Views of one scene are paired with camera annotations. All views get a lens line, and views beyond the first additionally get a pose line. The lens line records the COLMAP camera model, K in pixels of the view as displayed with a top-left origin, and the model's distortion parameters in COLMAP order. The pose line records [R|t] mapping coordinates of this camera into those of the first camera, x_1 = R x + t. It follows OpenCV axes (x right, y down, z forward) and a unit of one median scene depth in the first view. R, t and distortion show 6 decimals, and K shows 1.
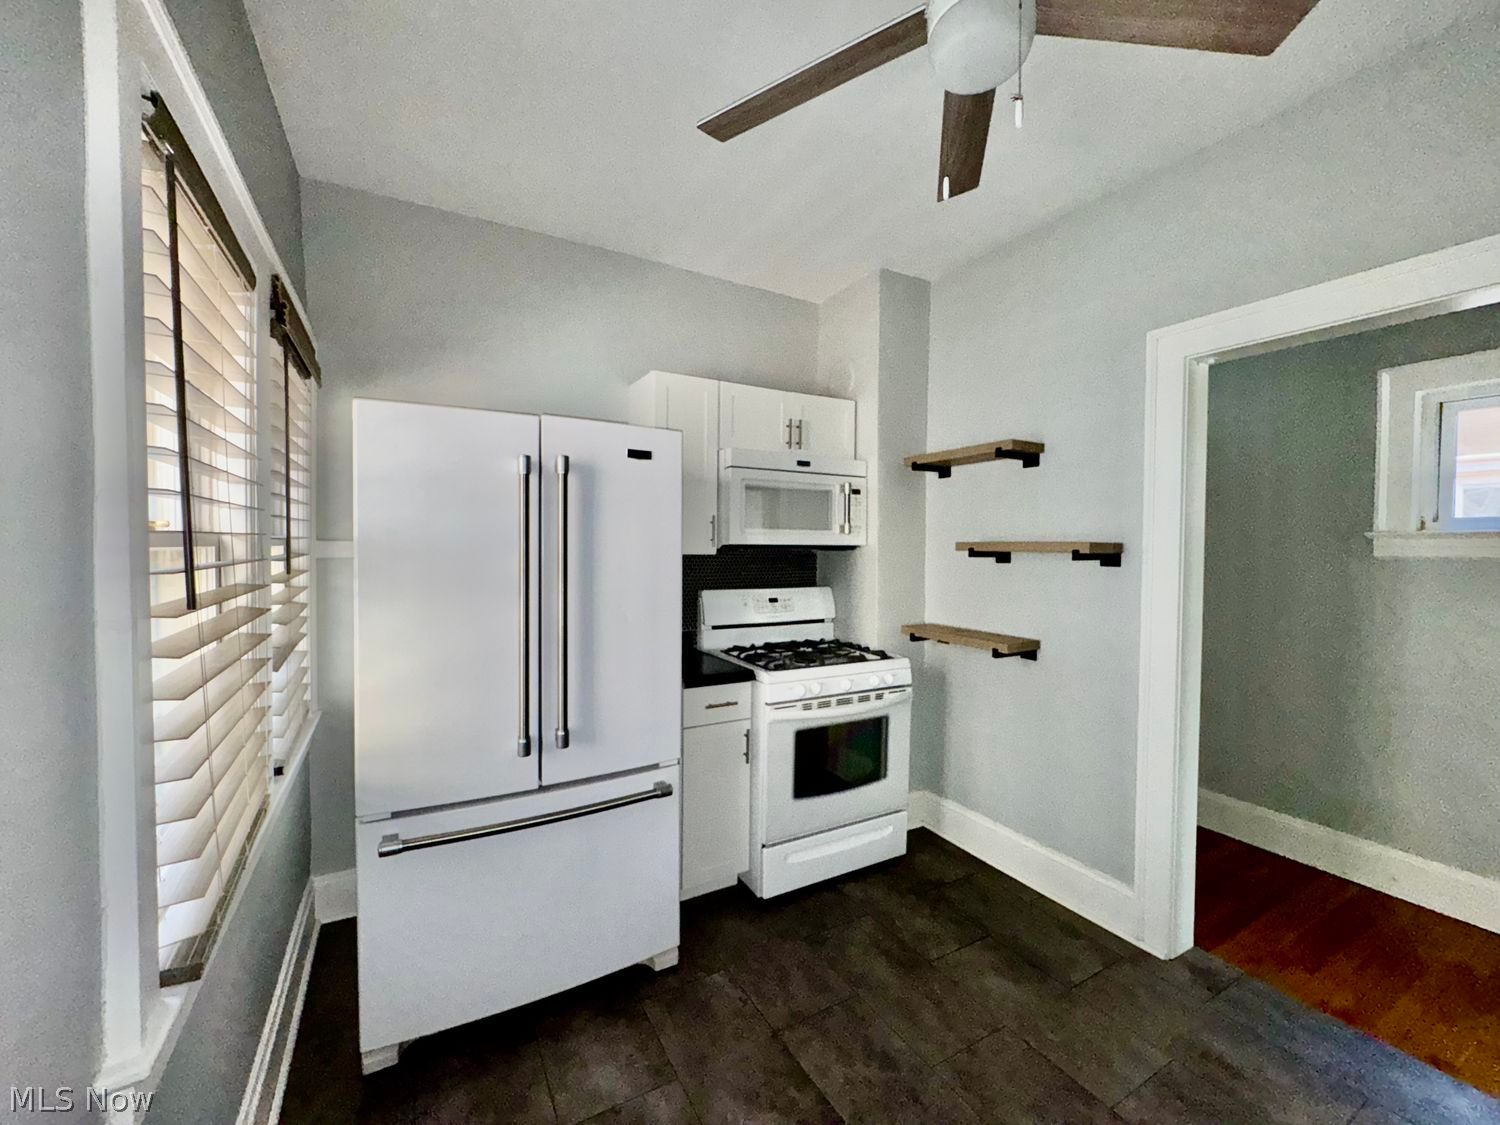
lens RADIAL K [[591.5, 0, 750.6], [0, 591.5, 558.4], [0, 0, 1]] dist [0.001673, 0.000075]
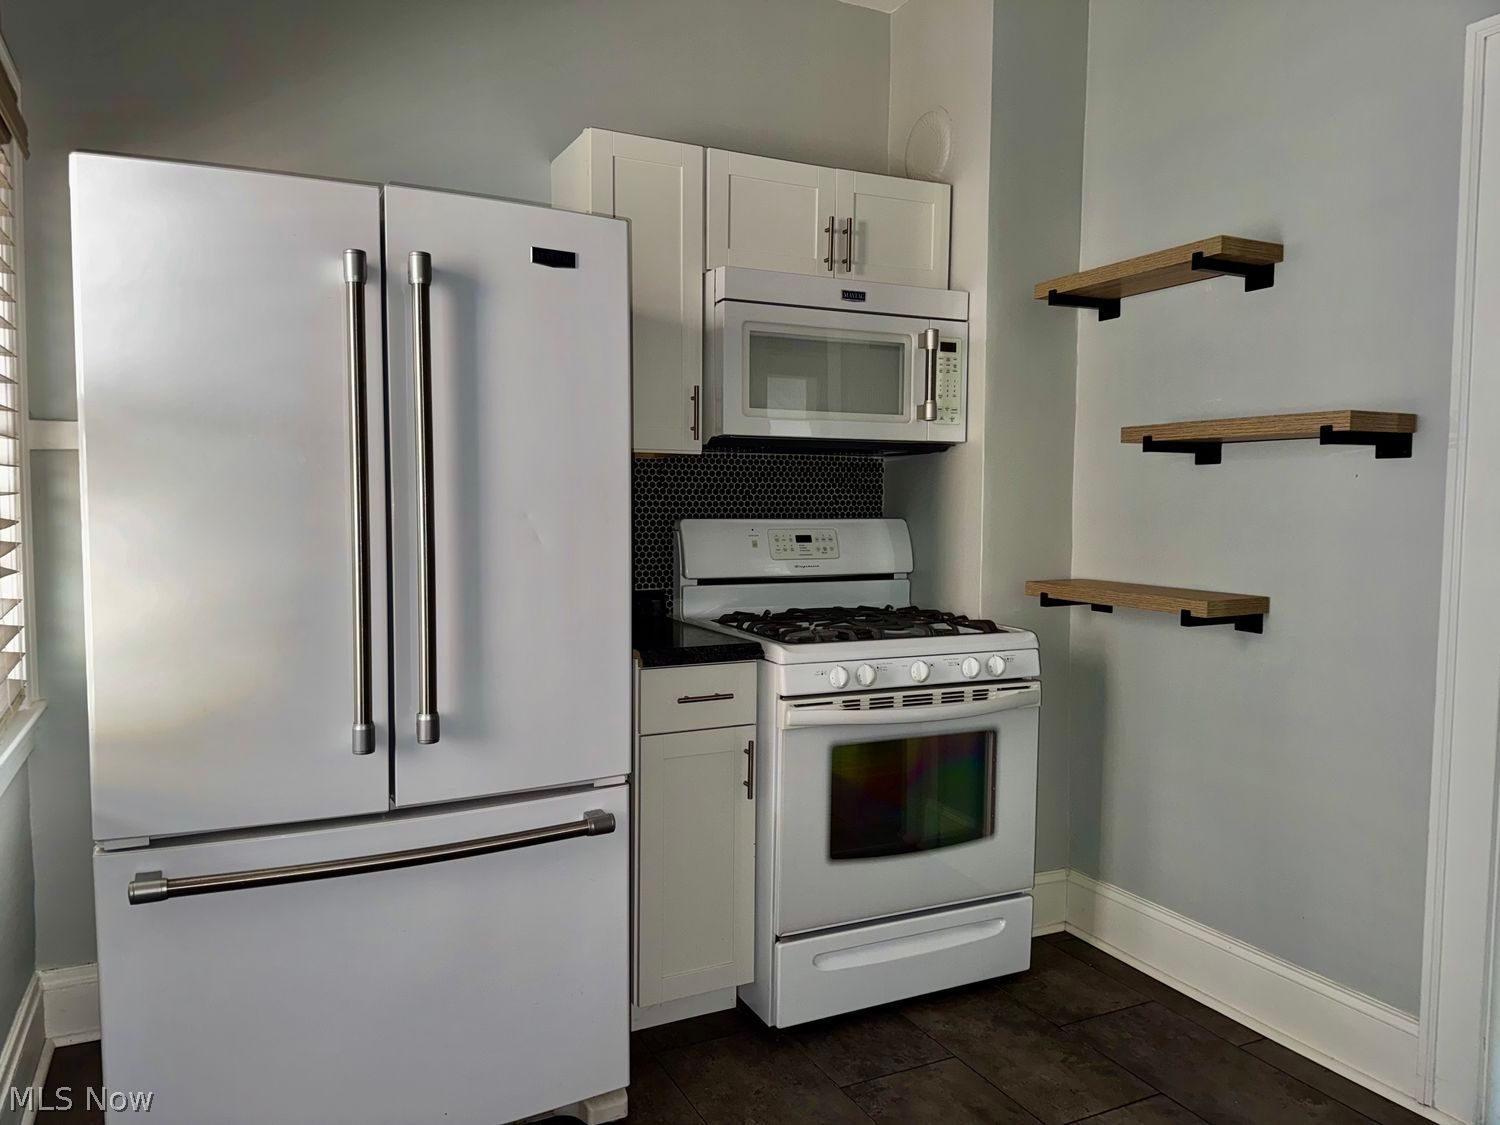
lens RADIAL K [[1044.5, 0, 750.0], [0, 1044.5, 562.5], [0, 0, 1]] dist [0.103317, -0.120131]
pose [[0.998690, 0.000451, -0.051167, 0.045138], [0.001605, 0.999194, 0.040117, 0.062734], [0.051144, -0.040147, 0.997884, -0.038690]]
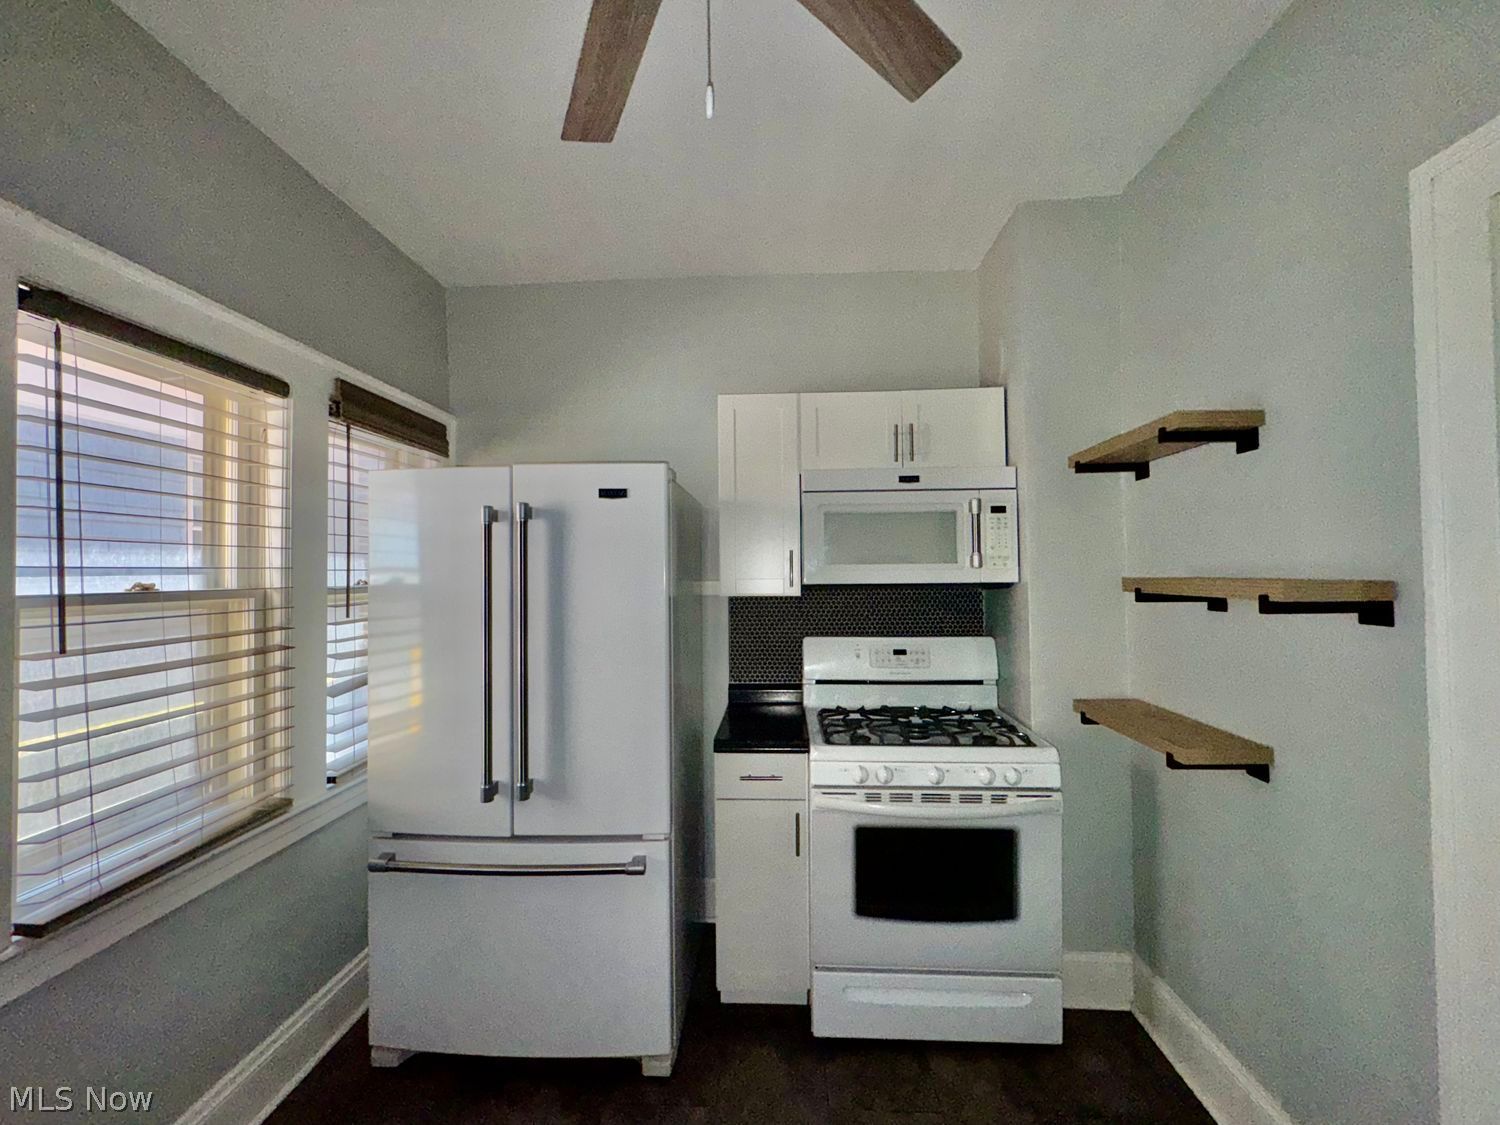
lens RADIAL K [[639.6, 0, 750.0], [0, 639.6, 562.5], [0, 0, 1]] dist [0.004981, 0.000252]
pose [[0.850058, -0.024819, -0.526104, 0.383126], [0.003823, 0.999154, -0.040957, -0.018305], [0.526675, 0.032804, 0.849433, 0.192255]]
